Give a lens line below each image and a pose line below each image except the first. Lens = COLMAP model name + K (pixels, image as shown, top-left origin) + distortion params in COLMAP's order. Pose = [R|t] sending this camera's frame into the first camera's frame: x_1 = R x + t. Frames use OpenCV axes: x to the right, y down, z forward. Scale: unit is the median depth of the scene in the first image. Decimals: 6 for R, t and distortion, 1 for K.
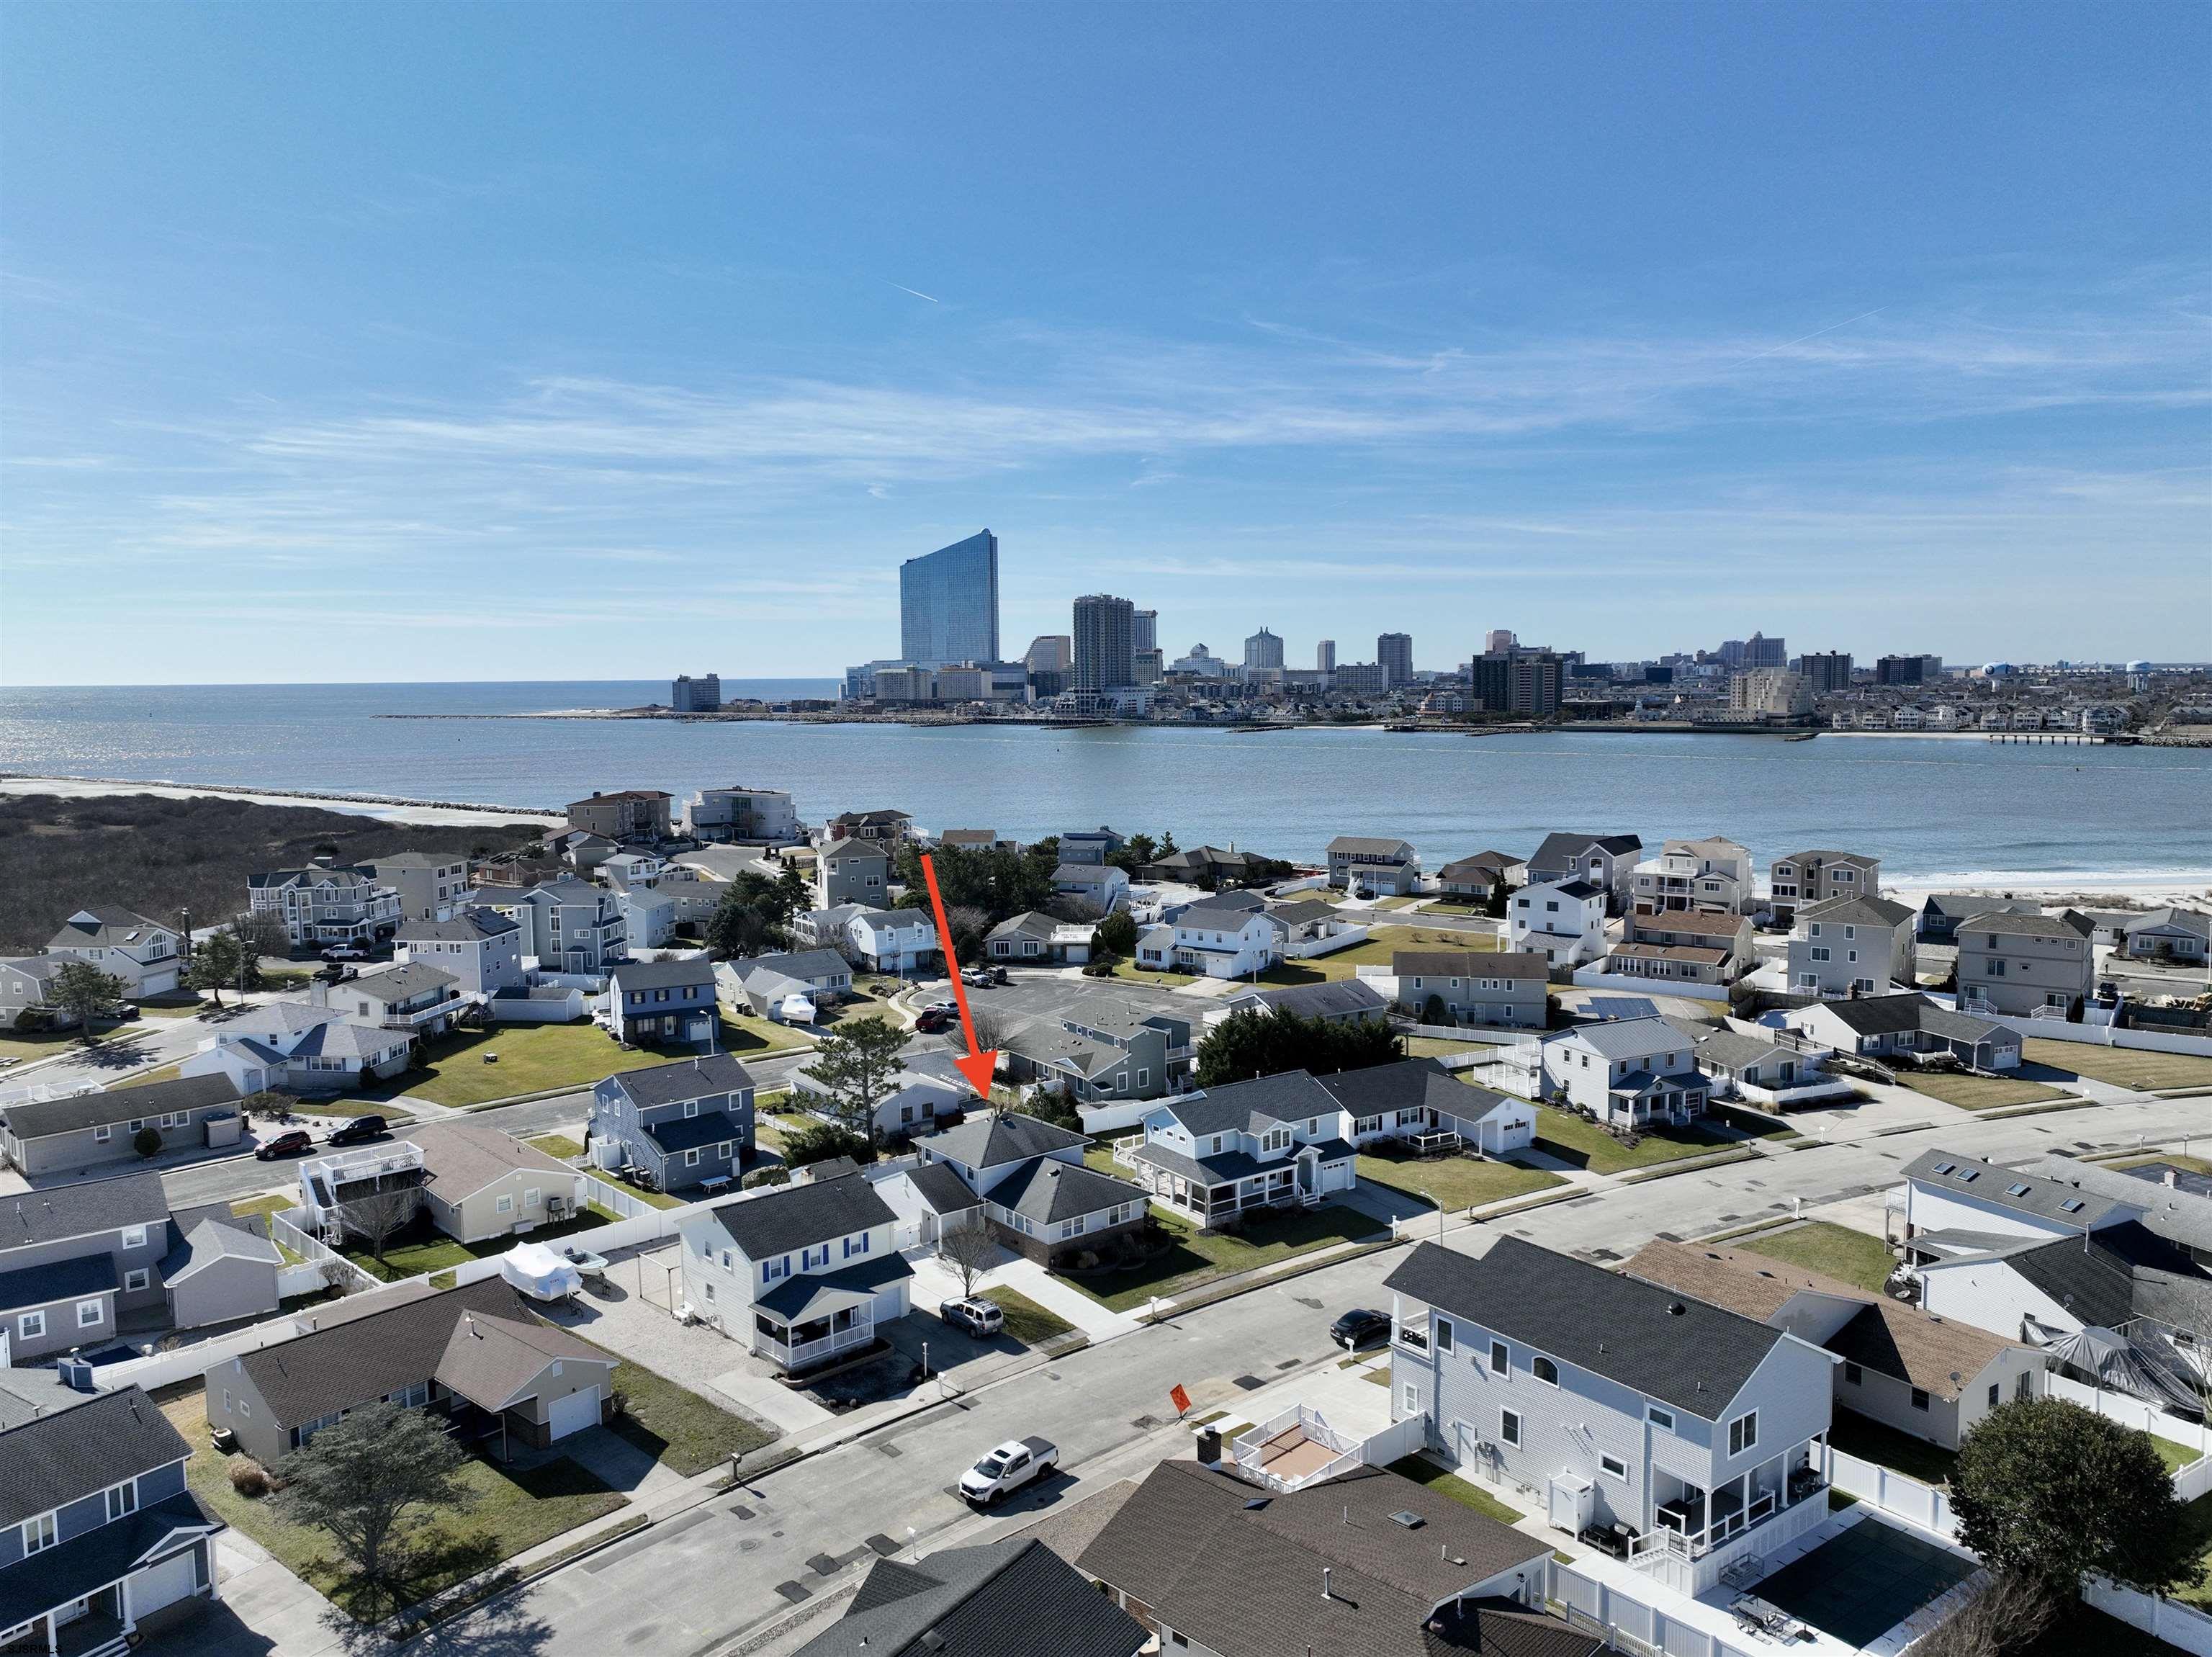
lens RADIAL K [[1595.5, 0, 1131.8], [0, 1595.5, 827.0], [0, 0, 1]] dist [0.010403, 0.000132]
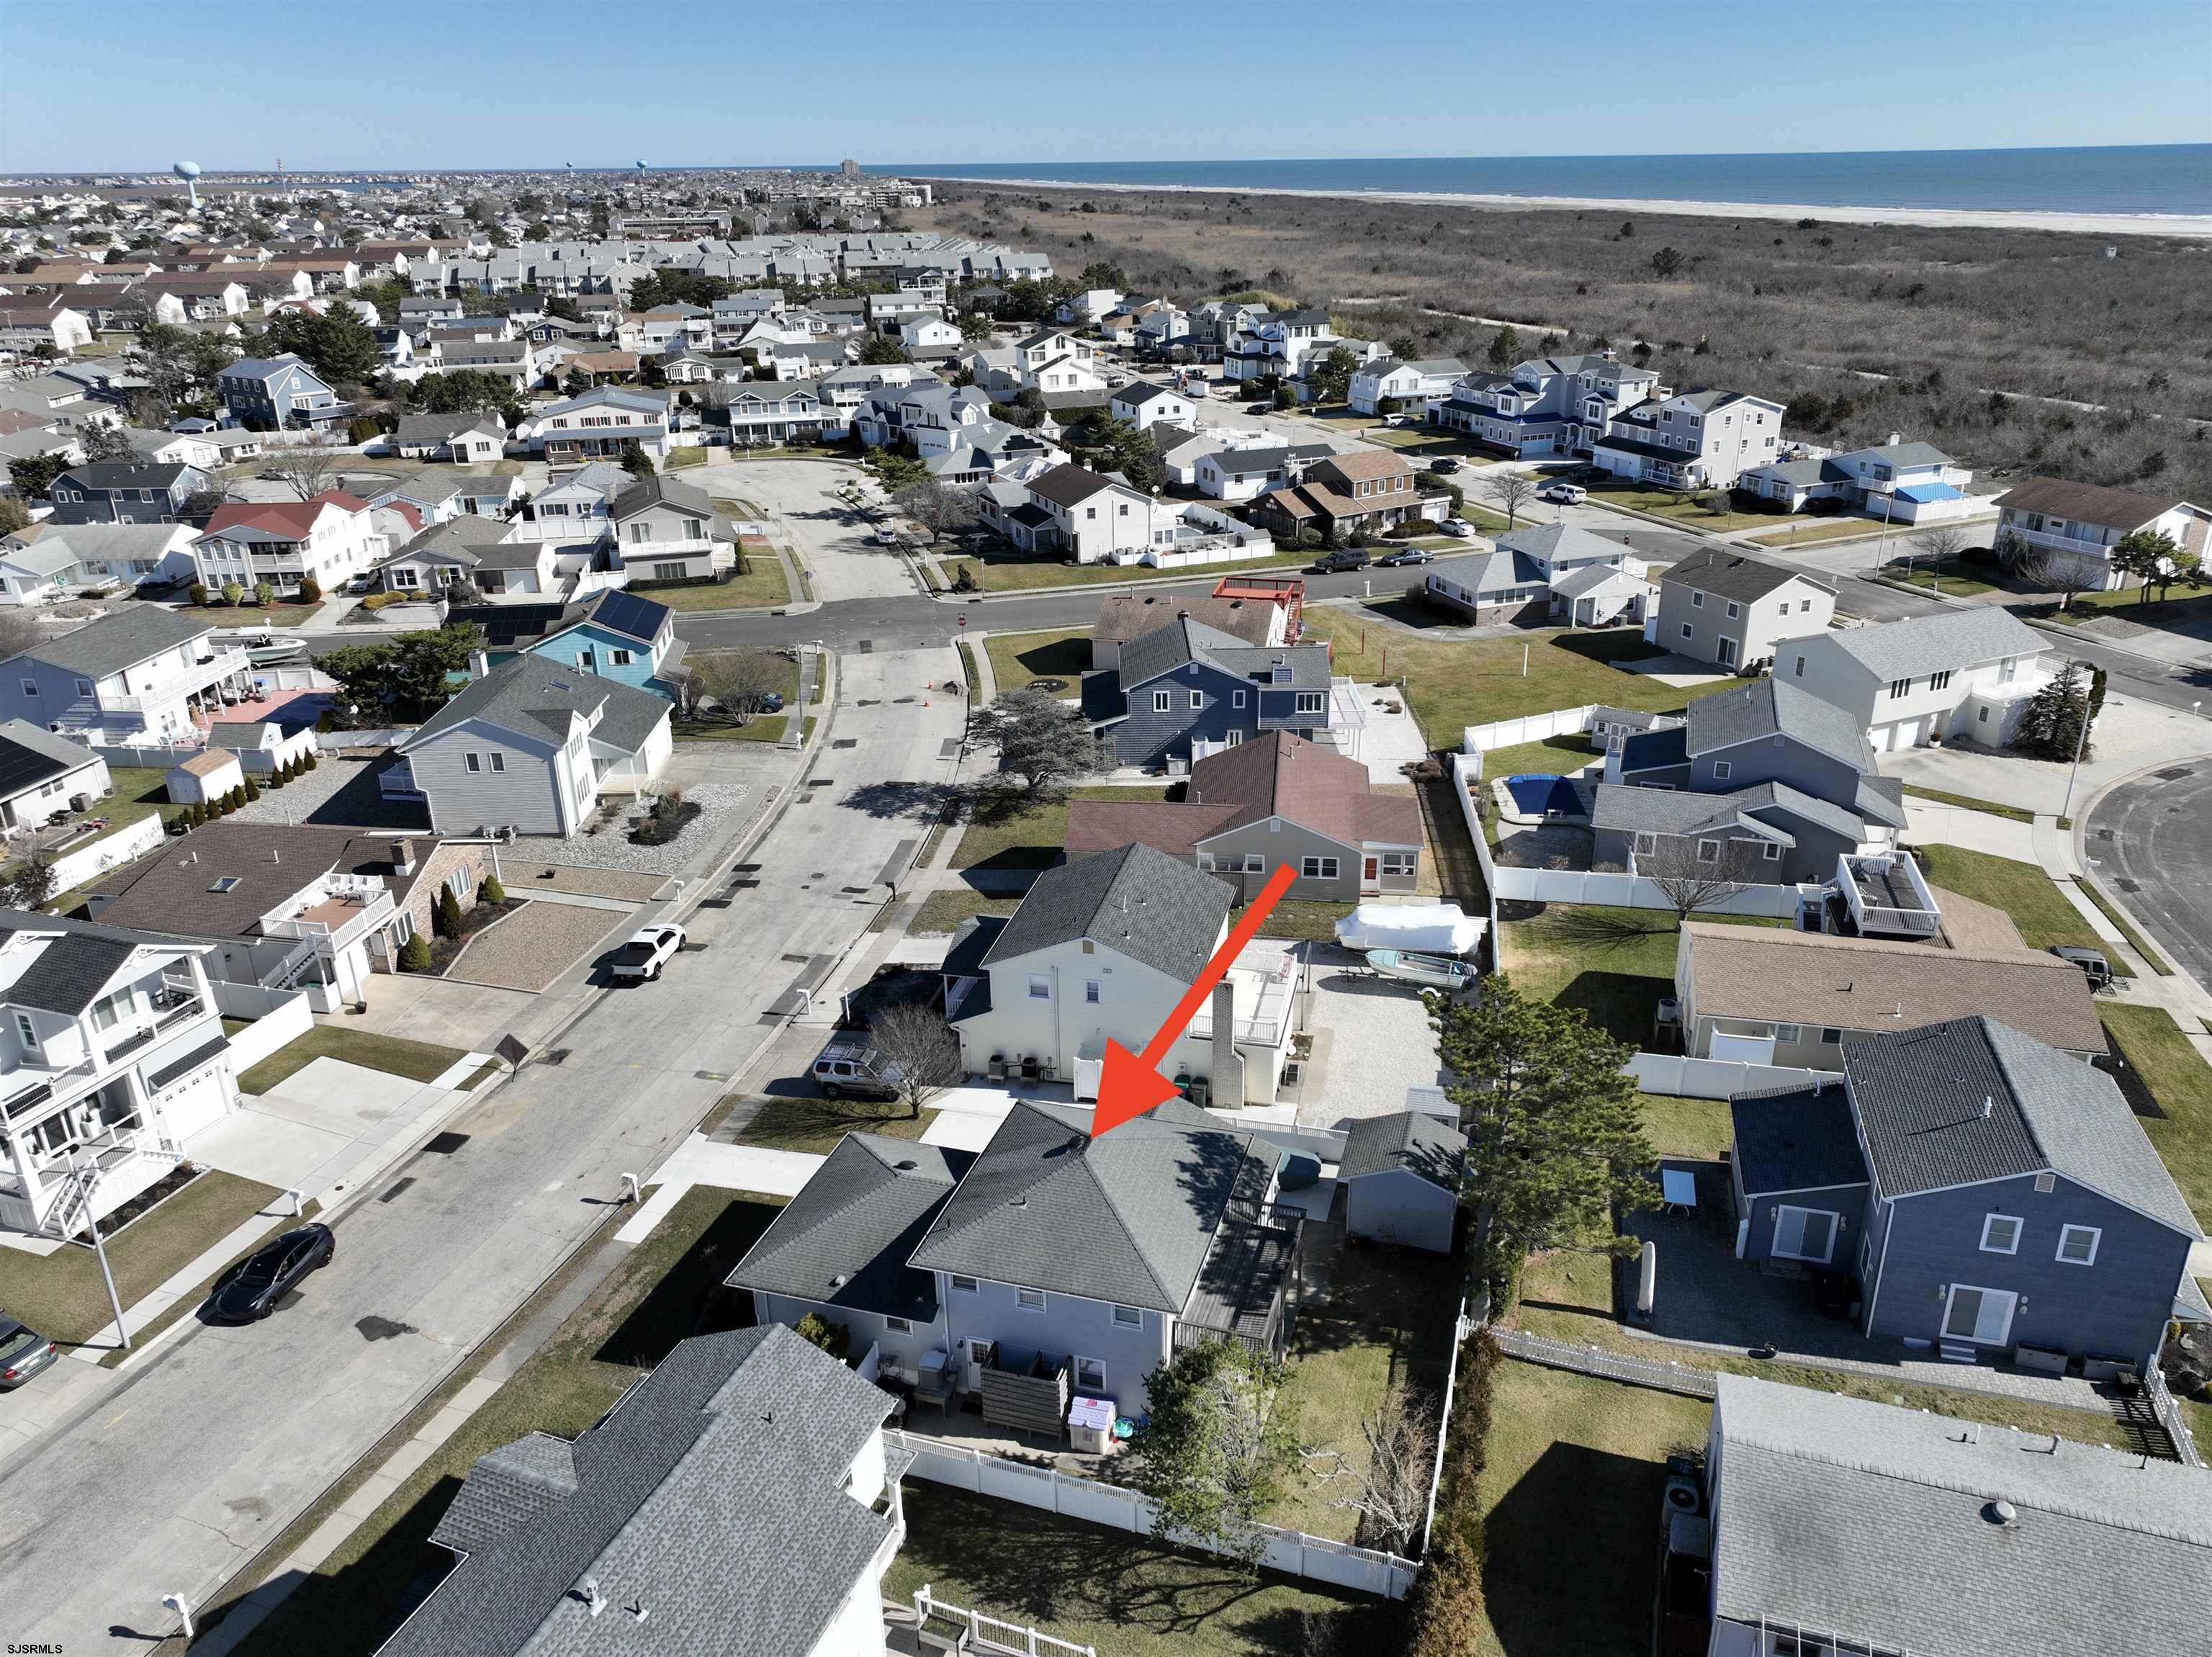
lens RADIAL K [[1597.9, 0, 1133.1], [0, 1597.9, 826.3], [0, 0, 1]] dist [0.006631, 0.005974]
pose [[-0.826133, 0.236874, -0.511268, 0.078803], [-0.032849, 0.885559, 0.463365, -0.075161], [0.562517, 0.399595, -0.723808, 0.838093]]
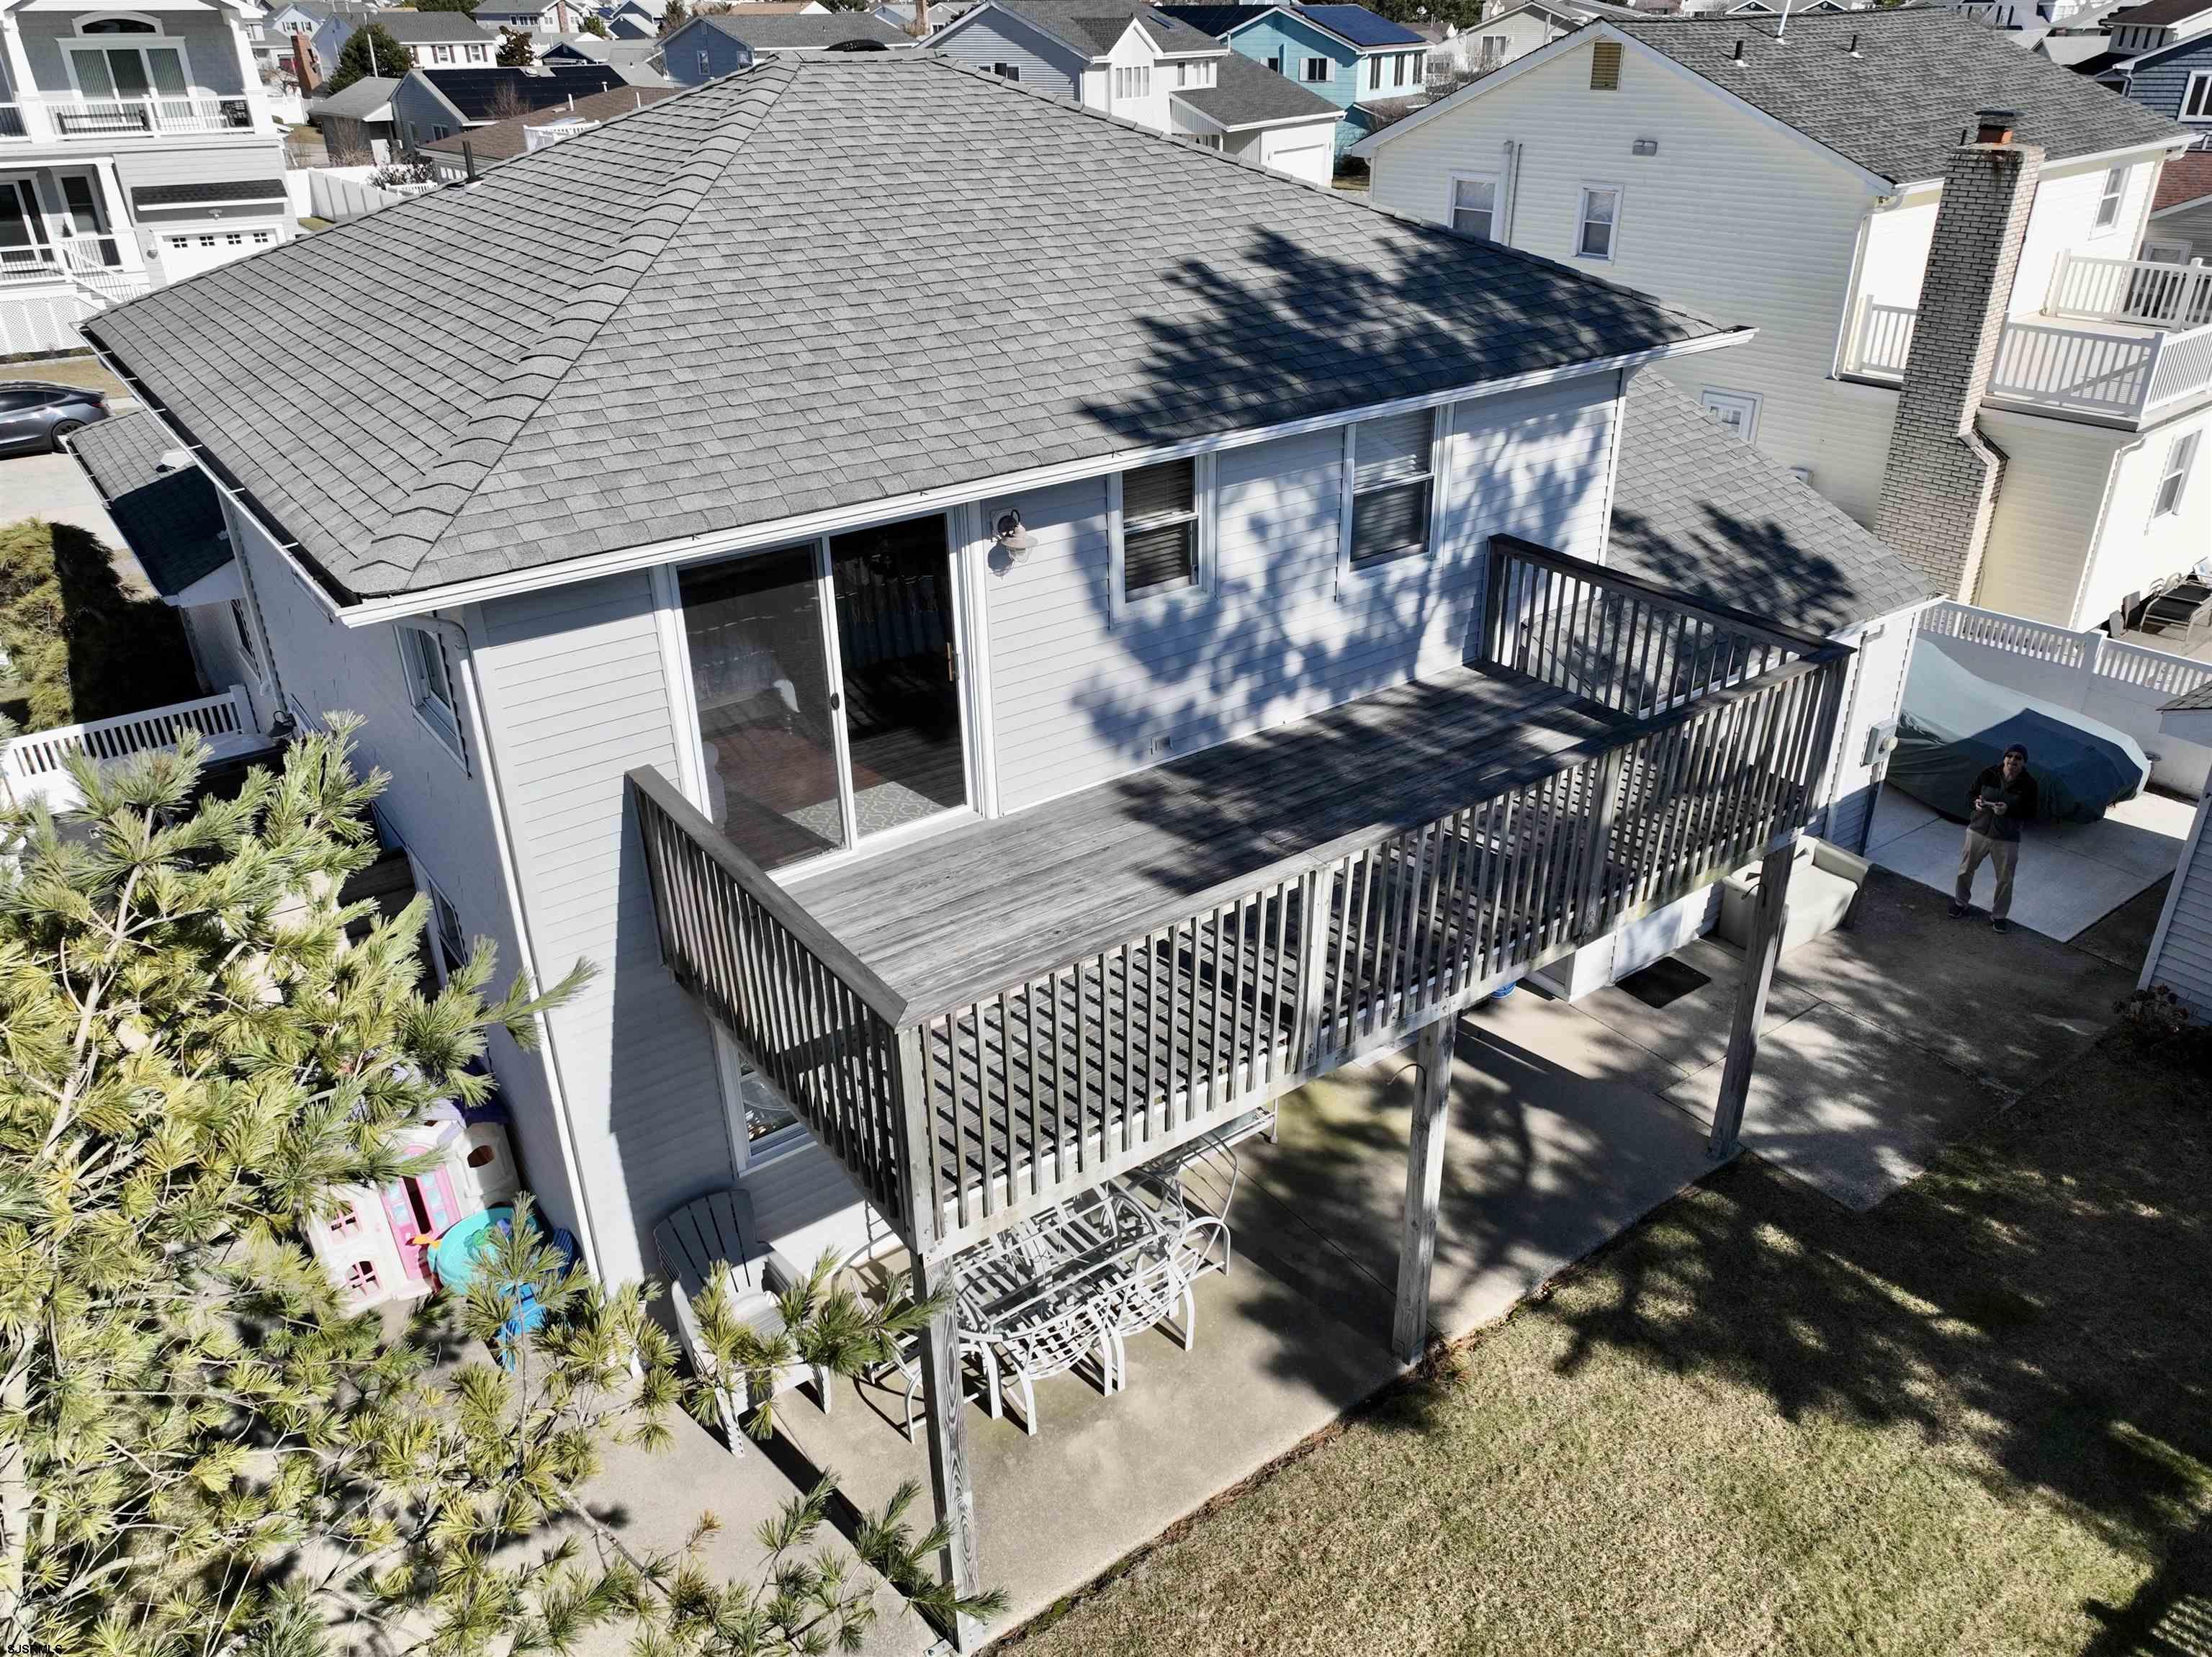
lens RADIAL K [[1604.0, 0, 1130.5], [0, 1604.0, 818.3], [0, 0, 1]] dist [-0.012987, 0.036628]
pose [[-0.998917, -0.000835, 0.046511, -0.066504], [0.024372, 0.842234, 0.538561, 0.105517], [-0.039623, 0.539112, -0.841302, 0.714524]]
